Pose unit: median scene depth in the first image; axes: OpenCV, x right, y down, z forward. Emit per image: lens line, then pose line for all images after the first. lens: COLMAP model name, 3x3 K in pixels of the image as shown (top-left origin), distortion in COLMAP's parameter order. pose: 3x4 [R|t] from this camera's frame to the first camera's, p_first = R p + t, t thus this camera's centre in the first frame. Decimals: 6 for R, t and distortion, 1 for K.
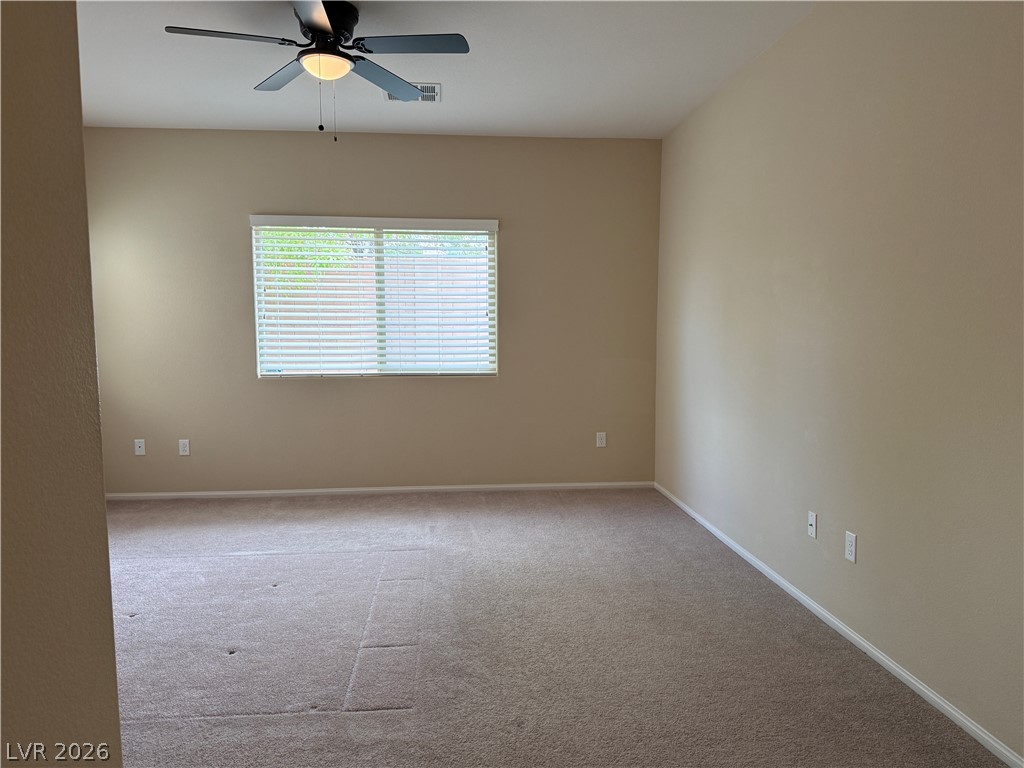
lens RADIAL K [[731.3, 0, 512.0], [0, 731.3, 384.0], [0, 0, 1]] dist [0.187441, -0.324647]
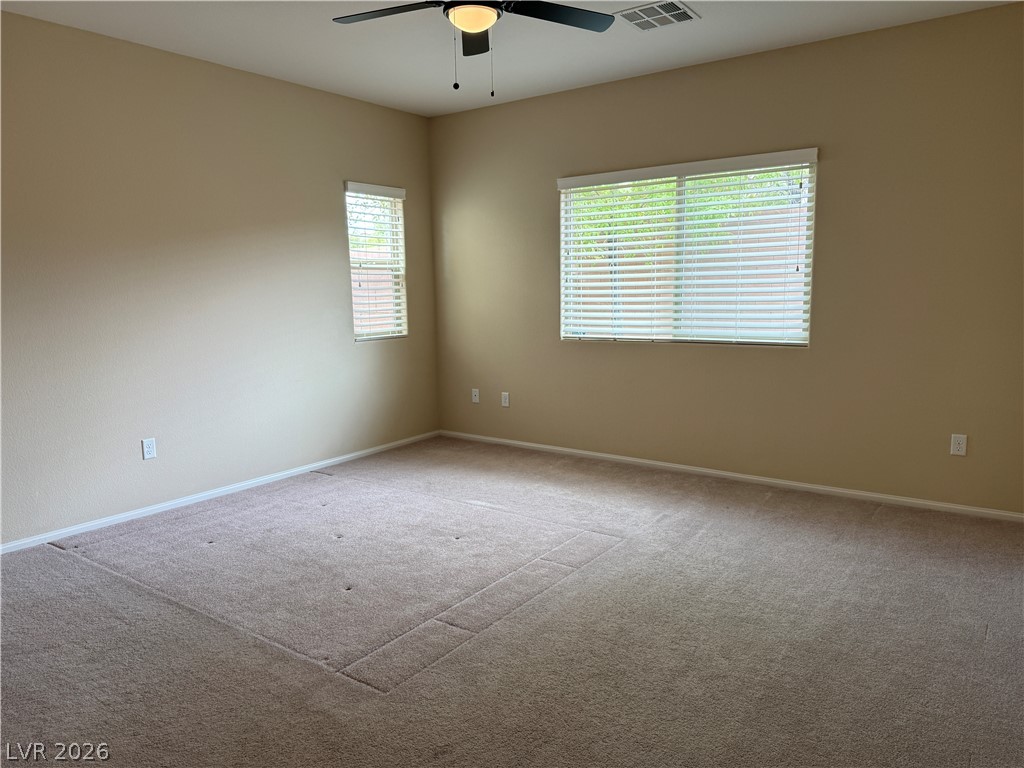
lens RADIAL K [[731.3, 0, 512.0], [0, 731.3, 384.0], [0, 0, 1]] dist [0.187441, -0.324647]
pose [[0.750235, 0.079552, -0.656369, 0.289182], [-0.038729, 0.996318, 0.076486, -0.022387], [0.660037, -0.031962, 0.750553, 0.191568]]
